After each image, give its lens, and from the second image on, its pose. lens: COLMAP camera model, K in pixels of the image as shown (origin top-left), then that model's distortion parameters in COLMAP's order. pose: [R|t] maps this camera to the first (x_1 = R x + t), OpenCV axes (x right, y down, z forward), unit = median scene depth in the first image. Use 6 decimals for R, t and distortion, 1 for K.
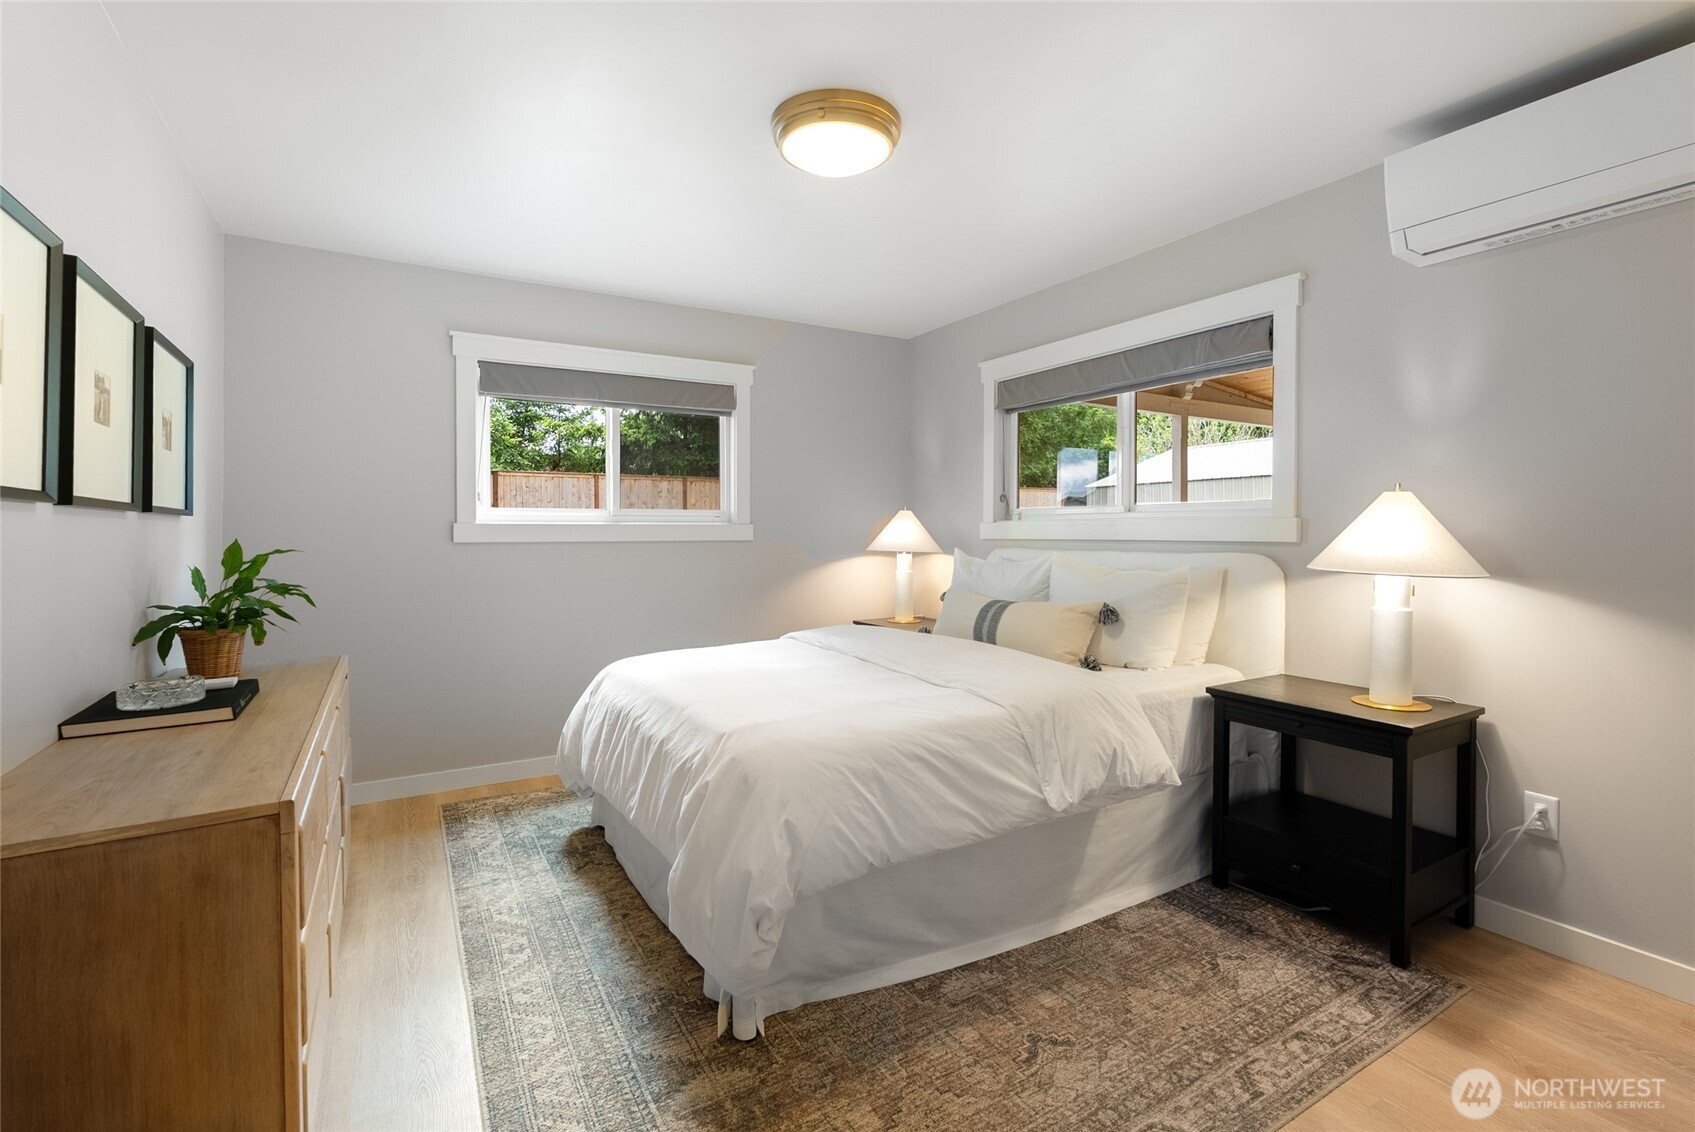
lens RADIAL K [[757.7, 0, 842.3], [0, 757.7, 561.2], [0, 0, 1]] dist [-0.001701, 0.000014]
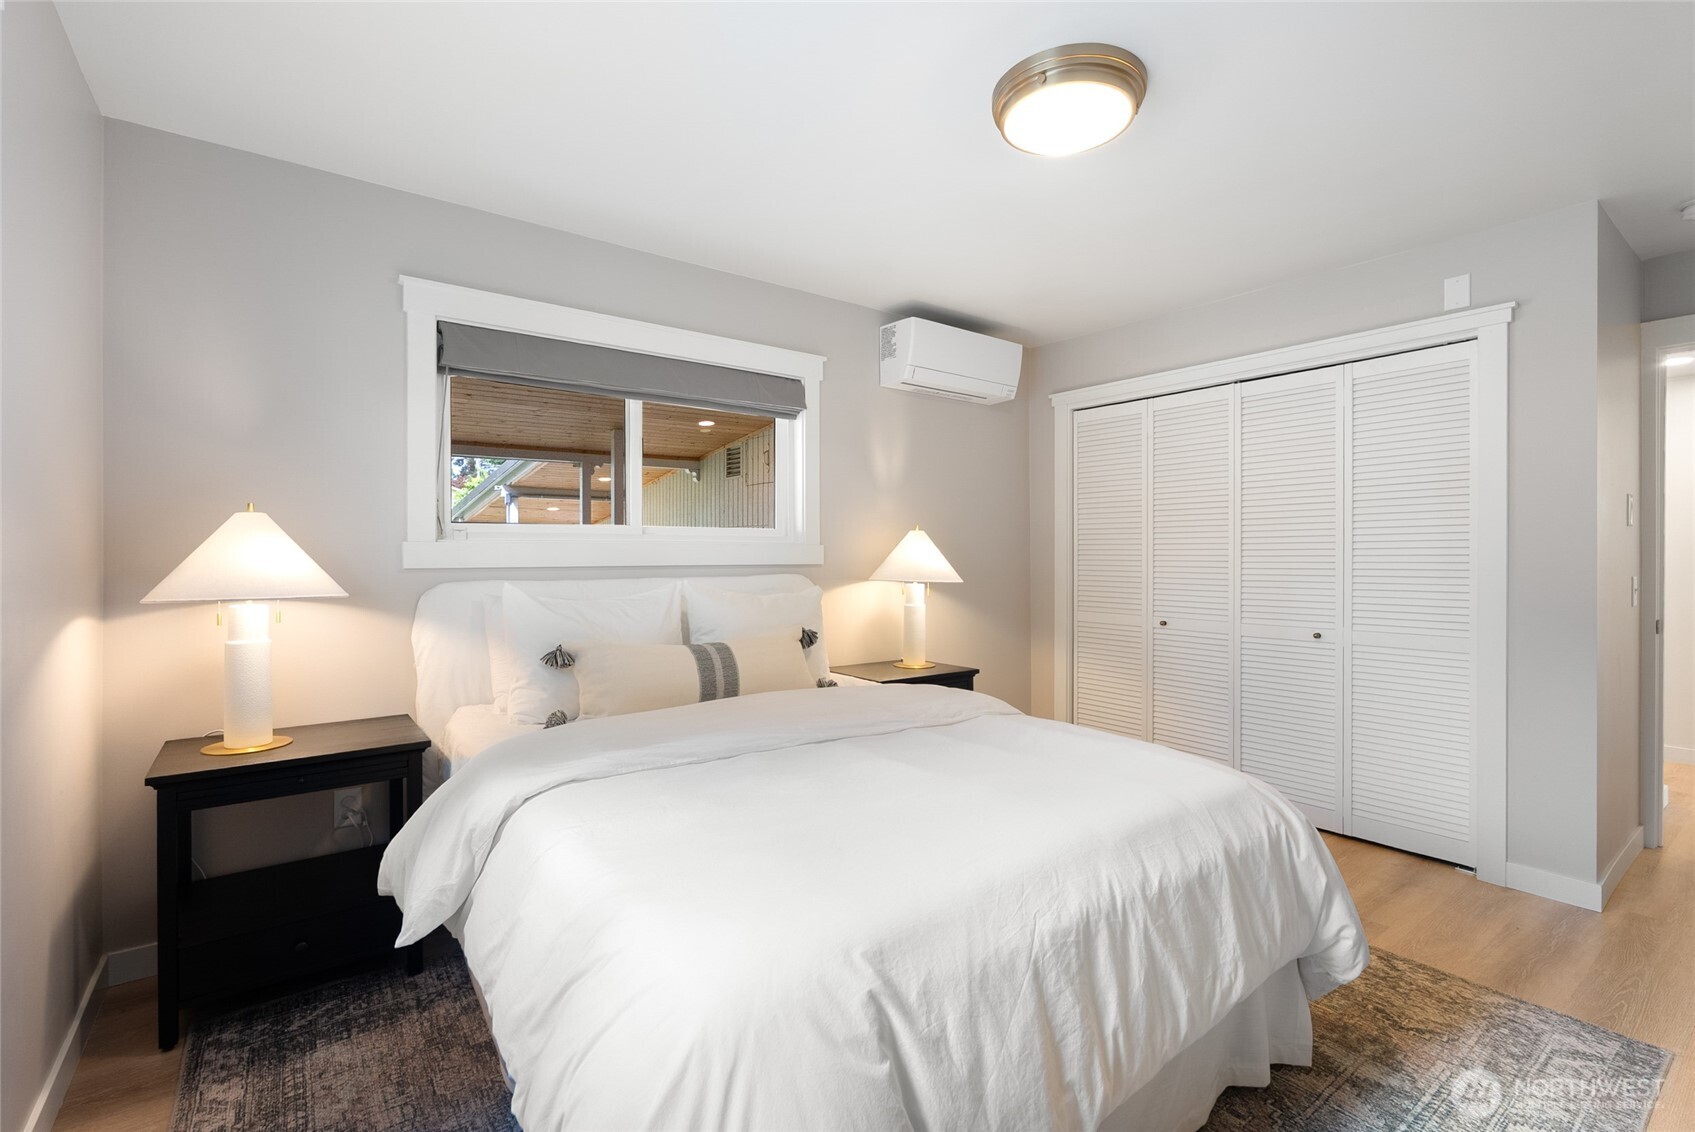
lens RADIAL K [[759.1, 0, 847.5], [0, 759.1, 566.0], [0, 0, 1]] dist [-0.030262, 0.000022]
pose [[-0.099368, -0.010748, 0.994993, -0.462830], [0.035231, 0.999277, 0.014313, -0.026925], [-0.994427, 0.036477, -0.098917, 0.732535]]
